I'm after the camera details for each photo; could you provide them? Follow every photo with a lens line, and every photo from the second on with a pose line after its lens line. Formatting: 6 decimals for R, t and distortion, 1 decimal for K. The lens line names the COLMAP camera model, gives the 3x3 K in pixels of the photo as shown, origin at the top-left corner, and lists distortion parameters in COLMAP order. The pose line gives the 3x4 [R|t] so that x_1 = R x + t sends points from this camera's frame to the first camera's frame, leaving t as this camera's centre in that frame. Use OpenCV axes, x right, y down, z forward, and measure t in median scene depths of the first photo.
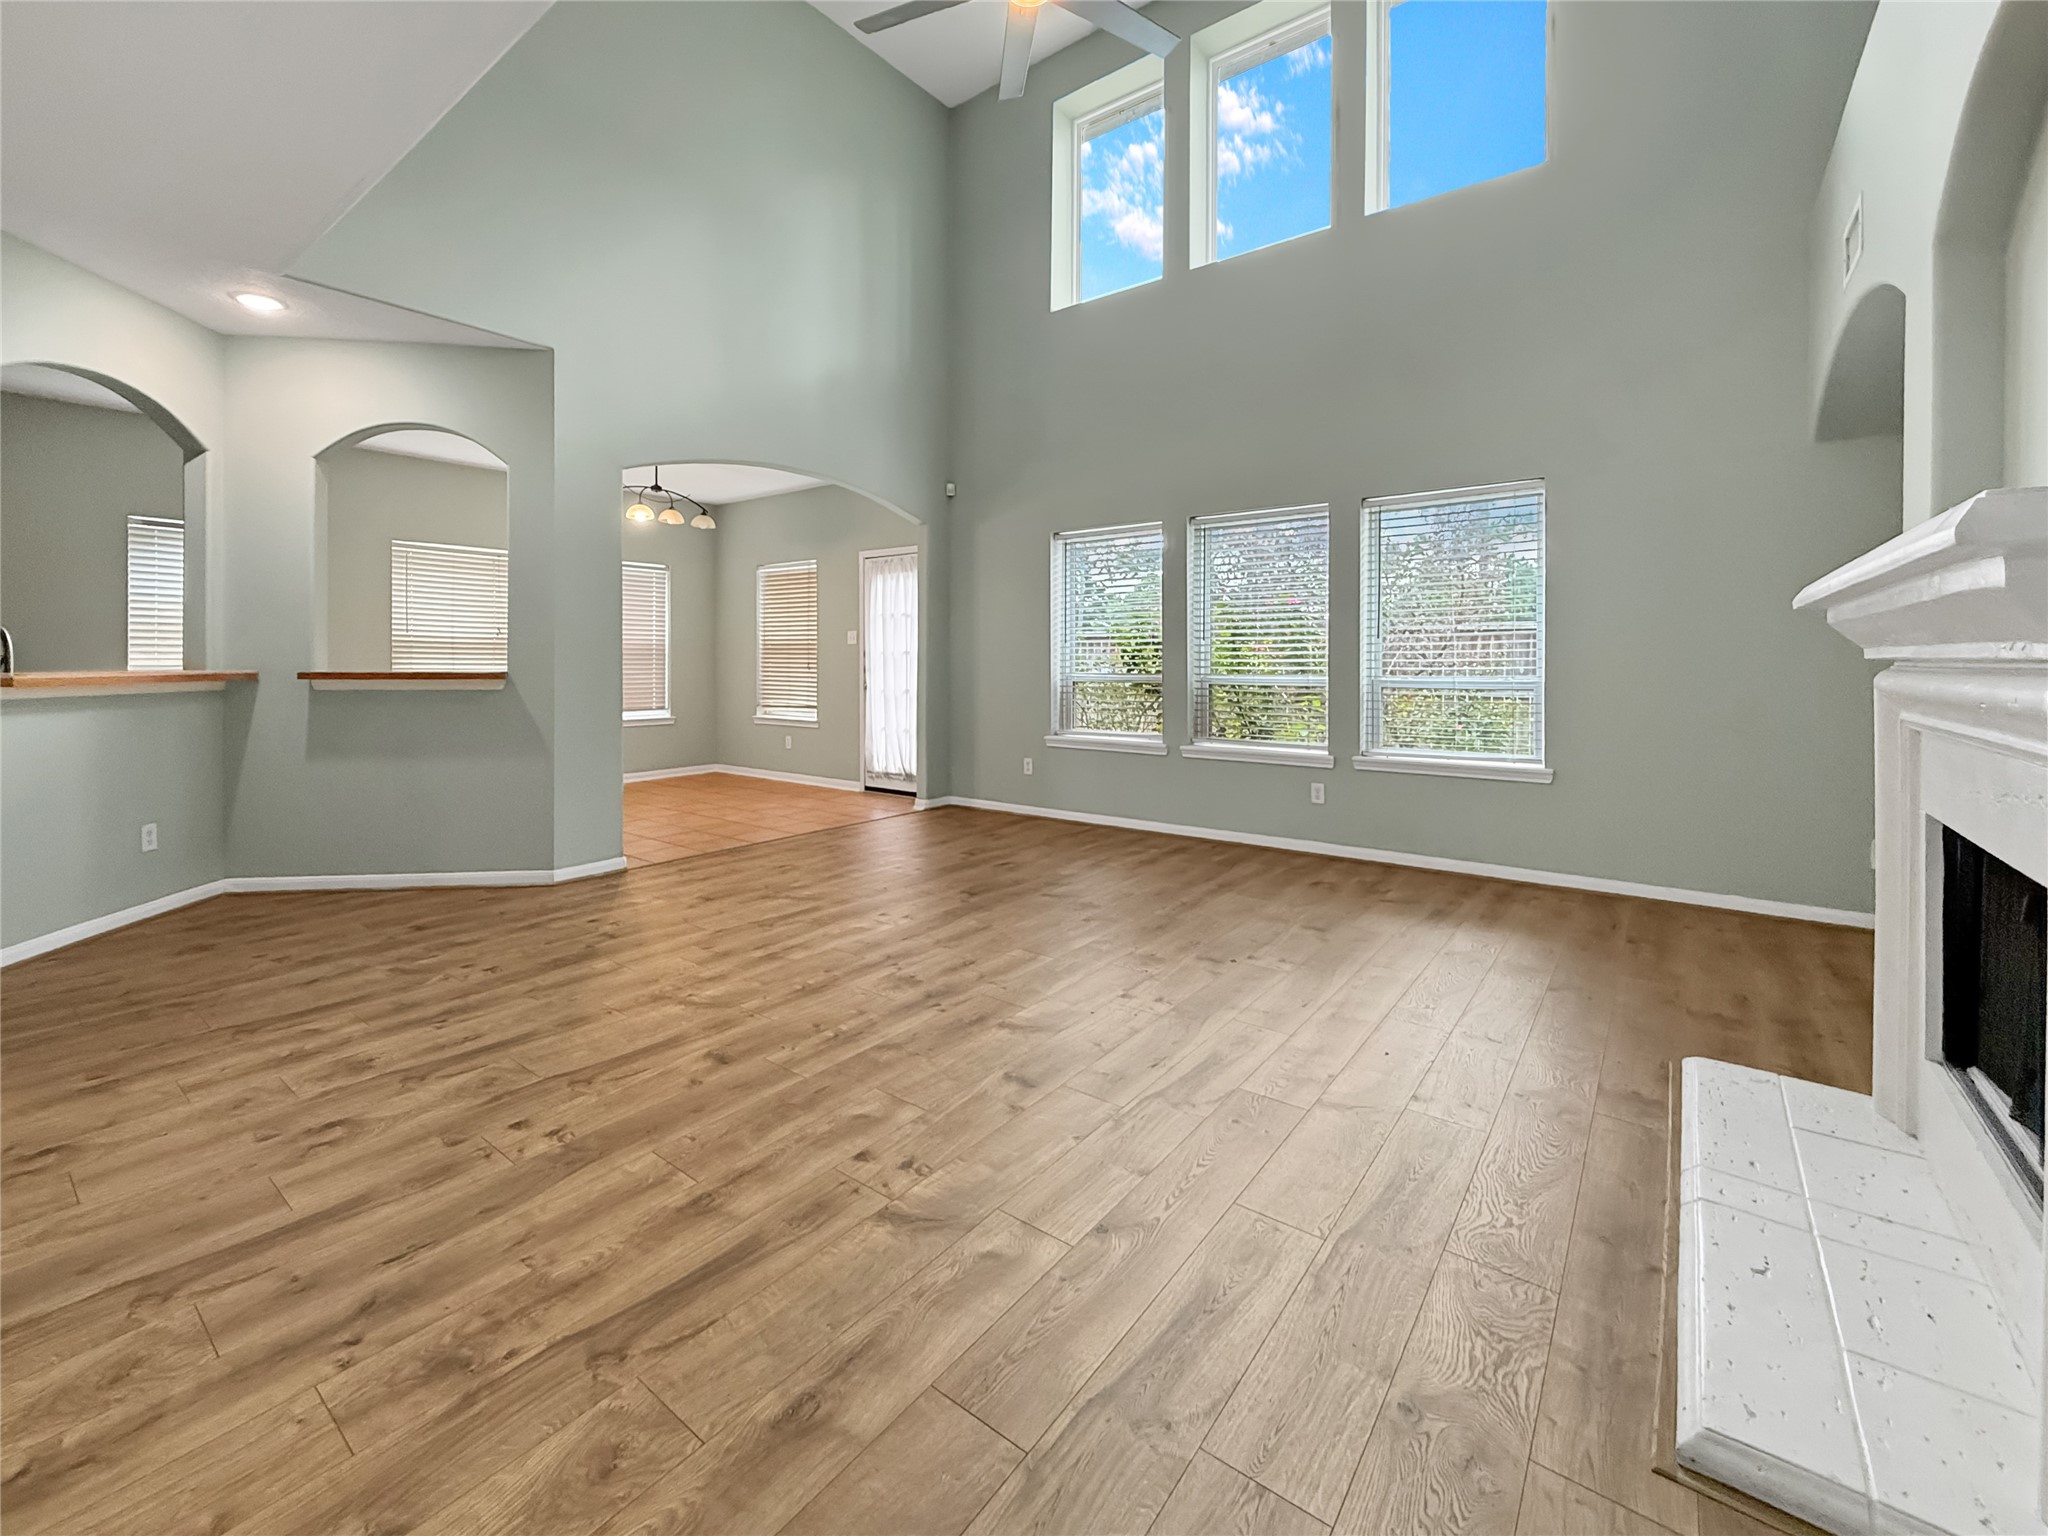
lens RADIAL K [[844.1, 0, 1018.8], [0, 844.1, 758.5], [0, 0, 1]] dist [0.001413, 0.000538]
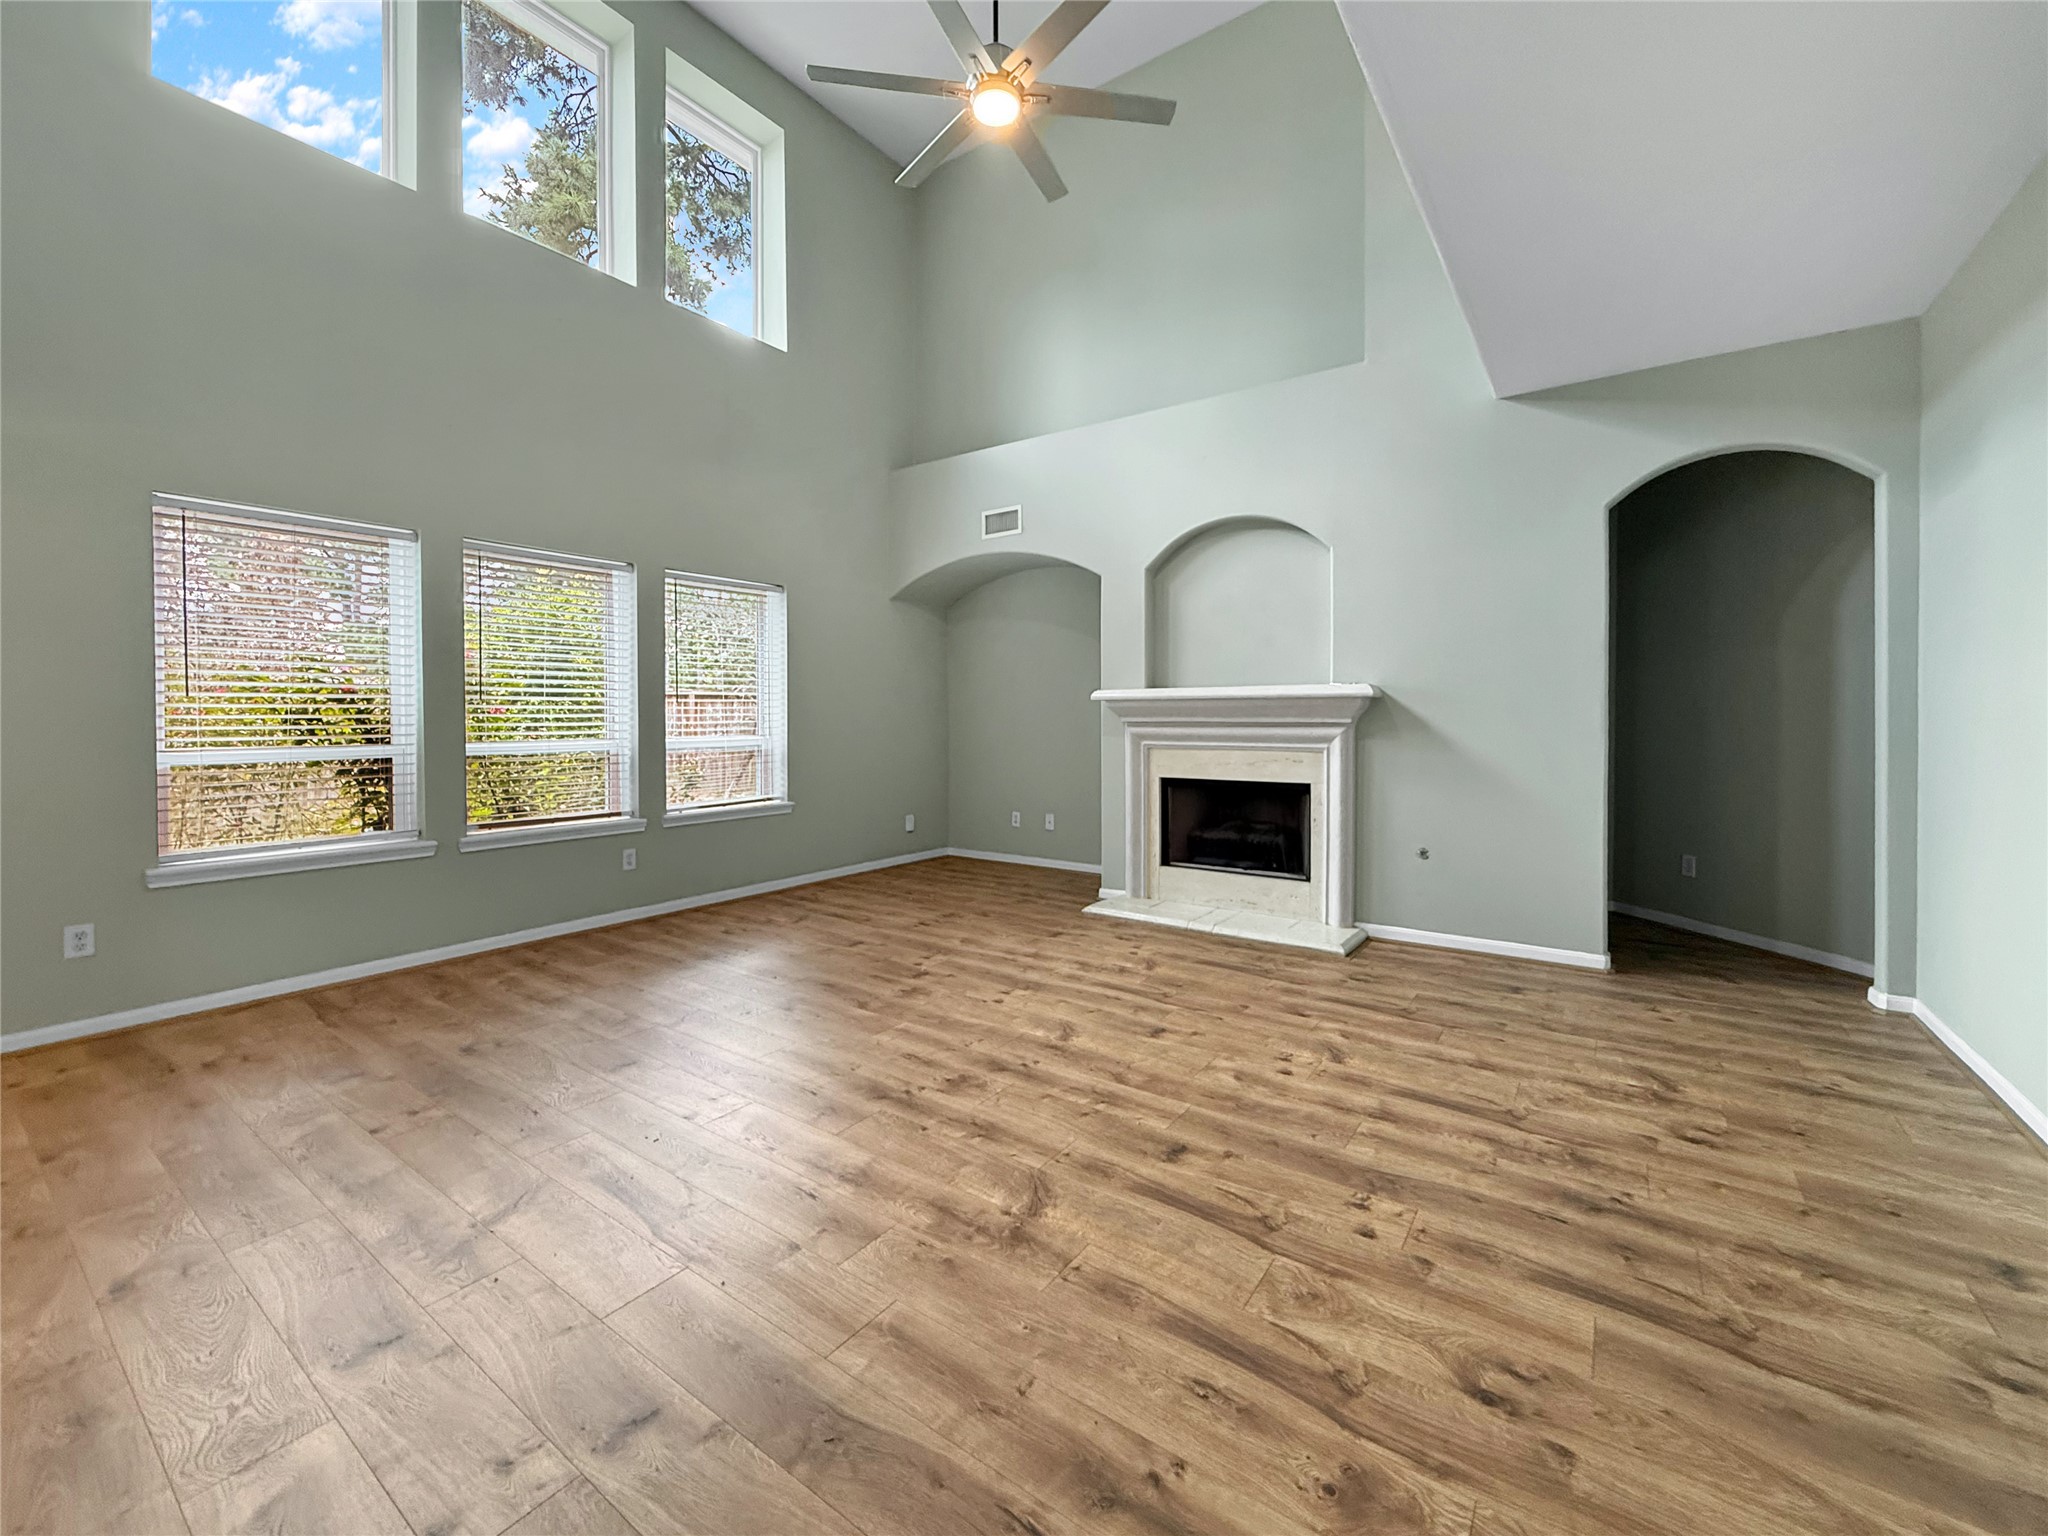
lens RADIAL K [[844.1, 0, 1019.1], [0, 844.1, 776.6], [0, 0, 1]] dist [0.001413, 0.000538]
pose [[-0.033365, -0.073523, 0.996735, -1.529139], [0.119561, 0.989835, 0.077016, -0.181075], [-0.992266, 0.121741, -0.024235, 1.402784]]
